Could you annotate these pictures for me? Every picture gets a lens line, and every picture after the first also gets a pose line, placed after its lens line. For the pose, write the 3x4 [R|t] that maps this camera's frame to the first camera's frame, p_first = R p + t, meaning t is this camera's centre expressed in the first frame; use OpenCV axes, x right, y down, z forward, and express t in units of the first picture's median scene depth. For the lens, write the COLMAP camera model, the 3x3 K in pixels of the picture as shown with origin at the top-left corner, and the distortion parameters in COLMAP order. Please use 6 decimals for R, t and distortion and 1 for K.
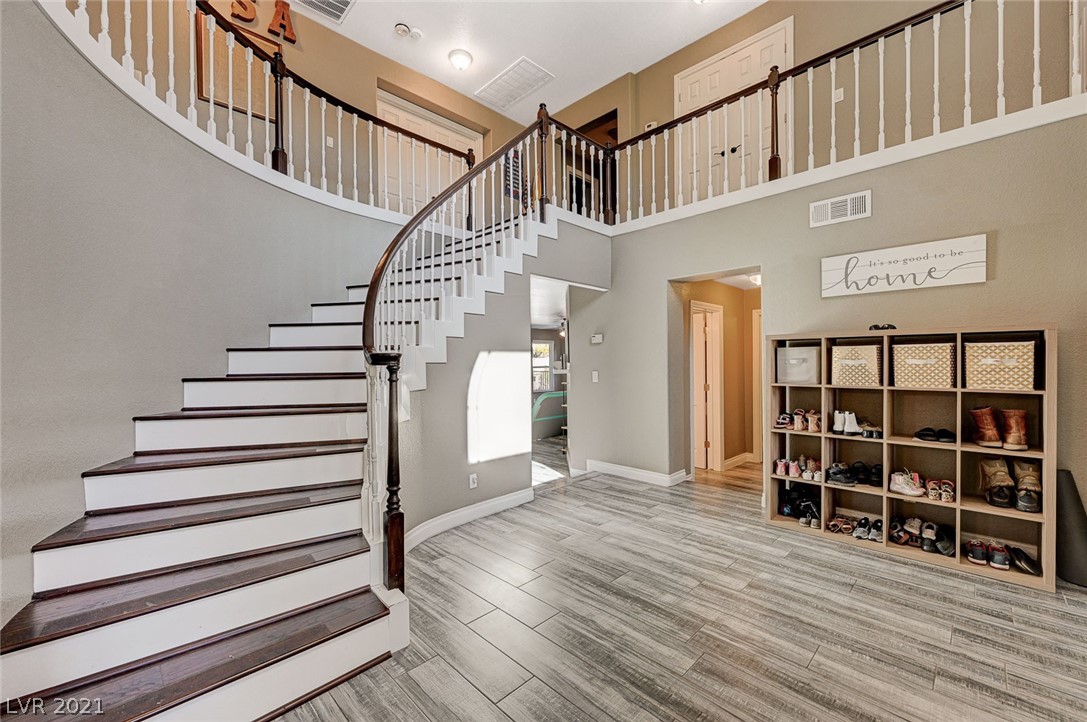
lens RADIAL K [[436.3, 0, 549.0], [0, 436.3, 363.3], [0, 0, 1]] dist [-0.000104, -0.000206]
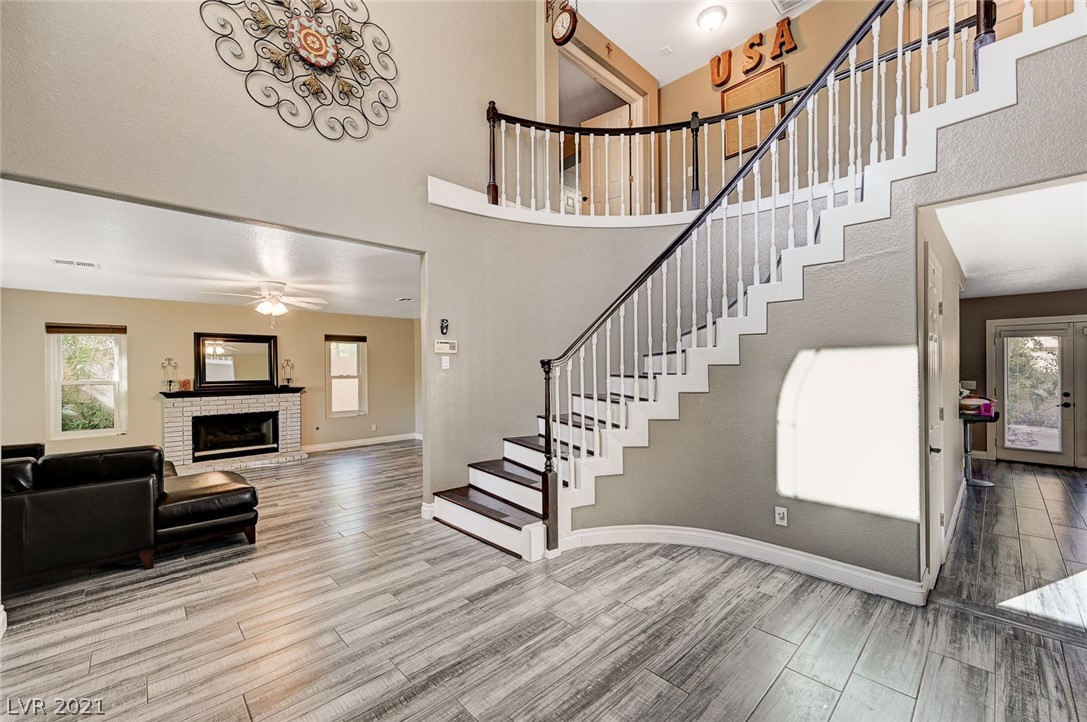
lens RADIAL K [[436.3, 0, 548.7], [0, 436.3, 365.6], [0, 0, 1]] dist [-0.000104, -0.000206]
pose [[-0.022445, 0.009219, -0.999706, 0.672457], [0.004164, 0.999950, 0.009128, -0.010456], [0.999739, -0.003958, -0.022482, 0.660897]]
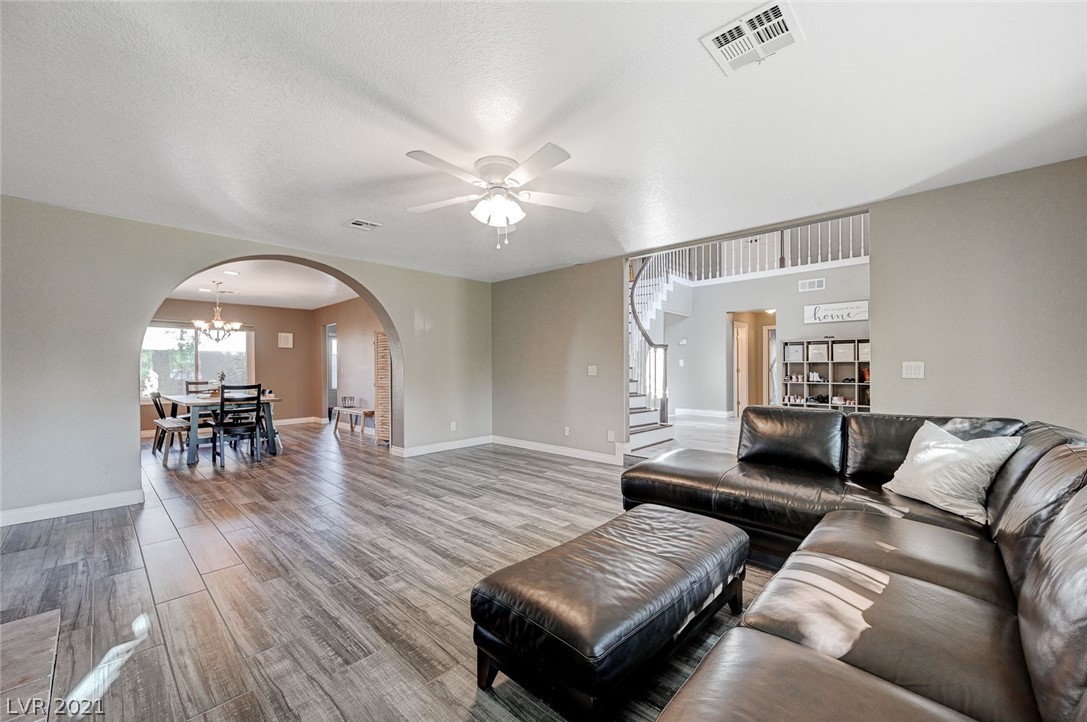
lens RADIAL K [[436.3, 0, 542.4], [0, 436.3, 365.6], [0, 0, 1]] dist [-0.000104, -0.000206]
pose [[0.999482, 0.006375, 0.031551, -0.850686], [-0.006087, 0.999939, -0.009237, 0.101686], [-0.031608, 0.009041, 0.999459, -1.291642]]
